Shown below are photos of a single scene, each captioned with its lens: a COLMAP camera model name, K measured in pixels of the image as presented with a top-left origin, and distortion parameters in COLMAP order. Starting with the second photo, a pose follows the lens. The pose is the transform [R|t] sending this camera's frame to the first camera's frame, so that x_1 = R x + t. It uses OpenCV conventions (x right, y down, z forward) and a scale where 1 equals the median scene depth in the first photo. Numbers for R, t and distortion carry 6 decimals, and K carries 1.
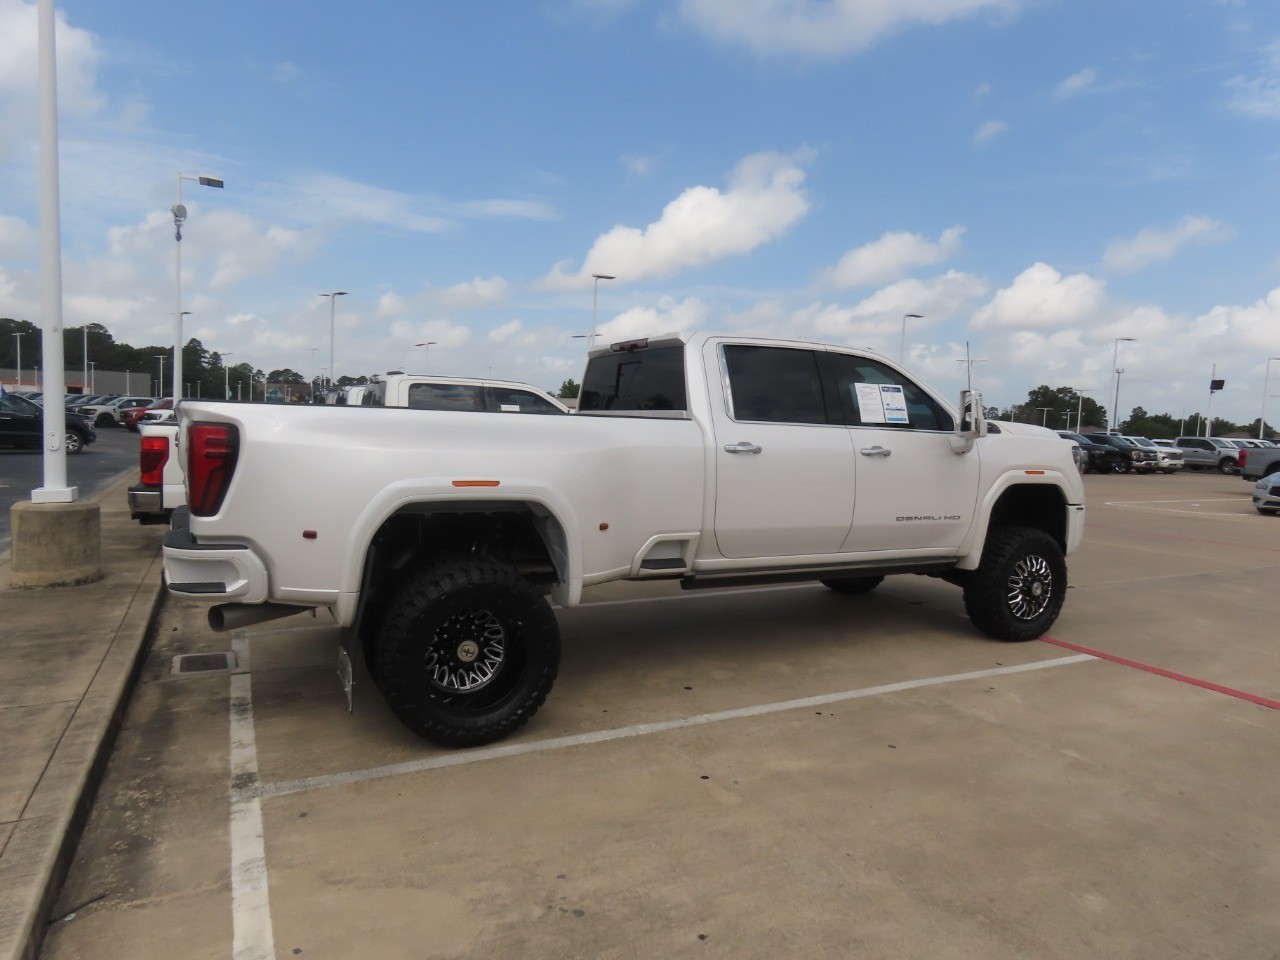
lens RADIAL K [[814.8, 0, 645.7], [0, 814.8, 488.0], [0, 0, 1]] dist [-0.005079, -0.004741]
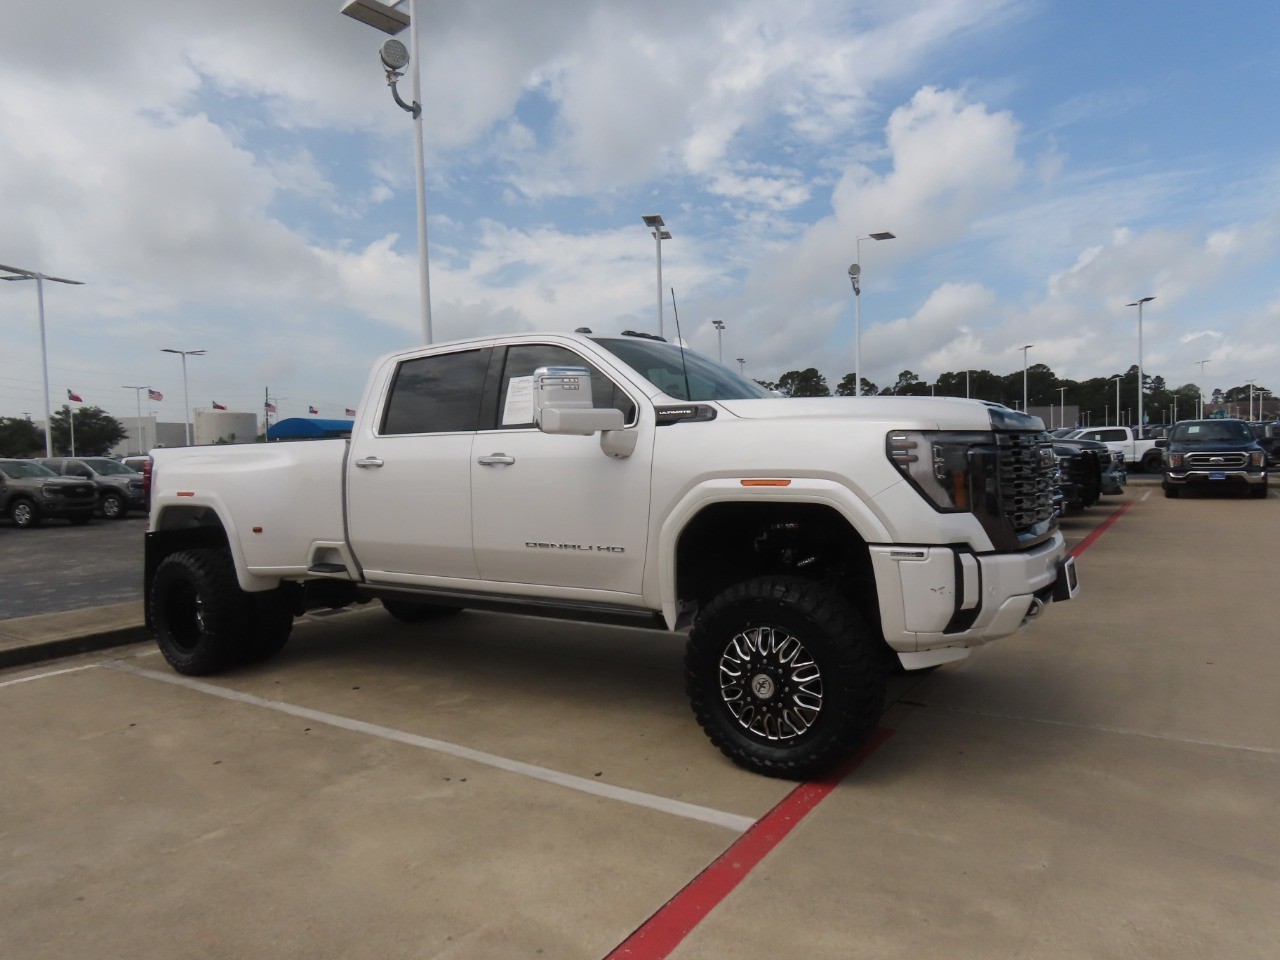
lens RADIAL K [[814.8, 0, 645.7], [0, 814.8, 488.0], [0, 0, 1]] dist [-0.005079, -0.004741]
pose [[0.486395, -0.009676, -0.873686, 1.157641], [-0.021404, 0.999507, -0.022985, -0.000553], [0.873477, 0.029881, 0.485948, 0.793809]]
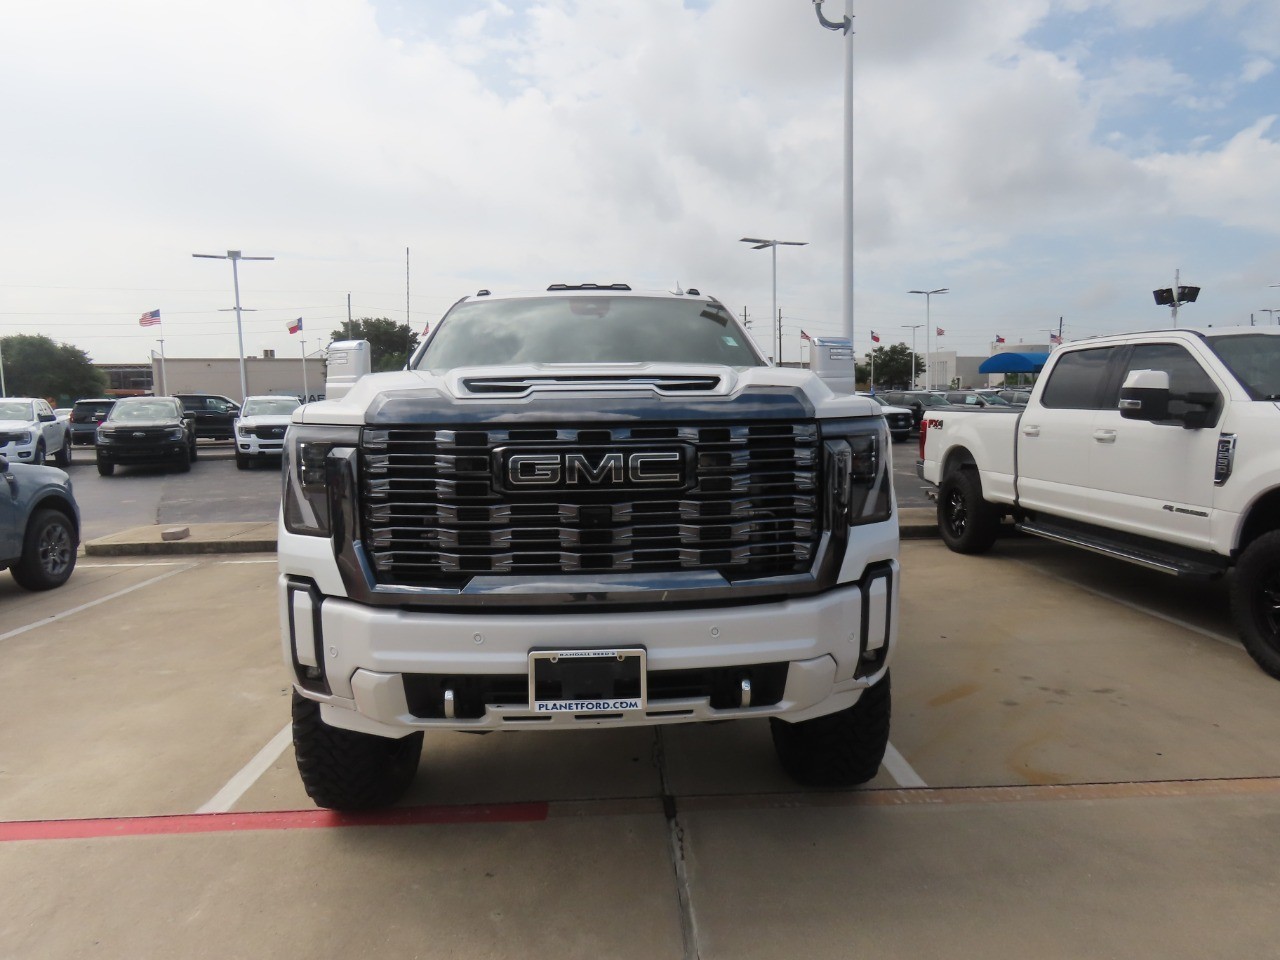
lens RADIAL K [[814.8, 0, 645.7], [0, 814.8, 488.0], [0, 0, 1]] dist [-0.005079, -0.004741]
pose [[-0.407631, 0.068166, -0.910599, 1.063448], [-0.070085, 0.991933, 0.105628, -0.094327], [0.910453, 0.106877, -0.399565, 1.702452]]
